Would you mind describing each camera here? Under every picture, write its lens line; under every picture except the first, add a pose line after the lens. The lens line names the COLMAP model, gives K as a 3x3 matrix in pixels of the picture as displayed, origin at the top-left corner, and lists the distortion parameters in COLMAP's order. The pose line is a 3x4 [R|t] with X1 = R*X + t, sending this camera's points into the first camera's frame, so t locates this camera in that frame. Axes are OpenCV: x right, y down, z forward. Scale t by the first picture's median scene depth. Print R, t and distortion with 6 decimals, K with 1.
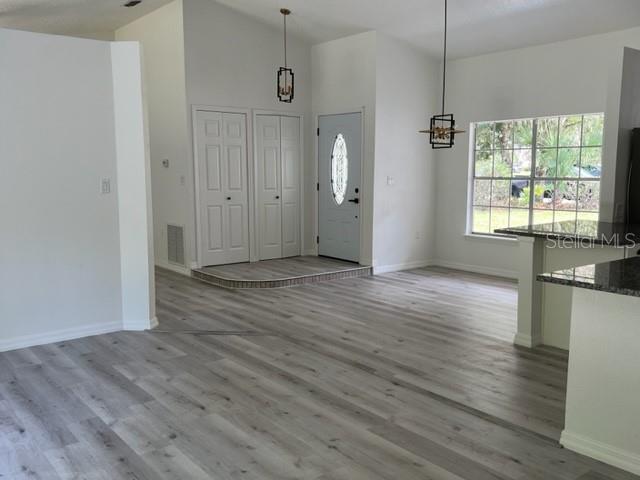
lens RADIAL K [[595.8, 0, 320.0], [0, 595.8, 240.0], [0, 0, 1]] dist [0.123586, -0.242315]
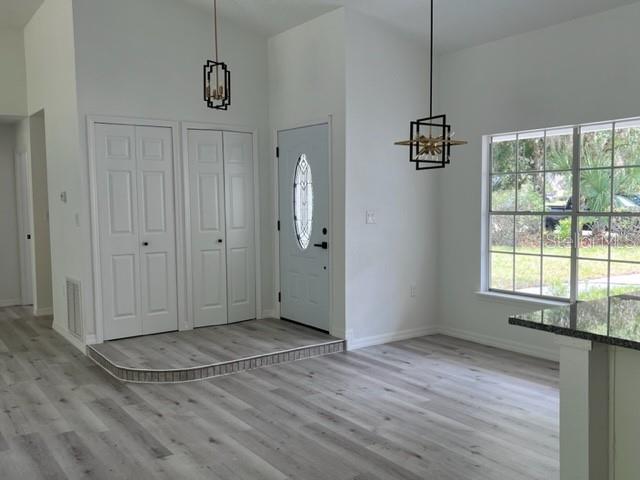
lens RADIAL K [[595.8, 0, 320.0], [0, 595.8, 240.0], [0, 0, 1]] dist [0.123586, -0.242315]
pose [[0.998642, -0.006751, -0.051654, 0.093160], [0.004074, 0.998652, -0.051751, -0.035523], [0.051934, 0.051470, 0.997323, 0.285387]]
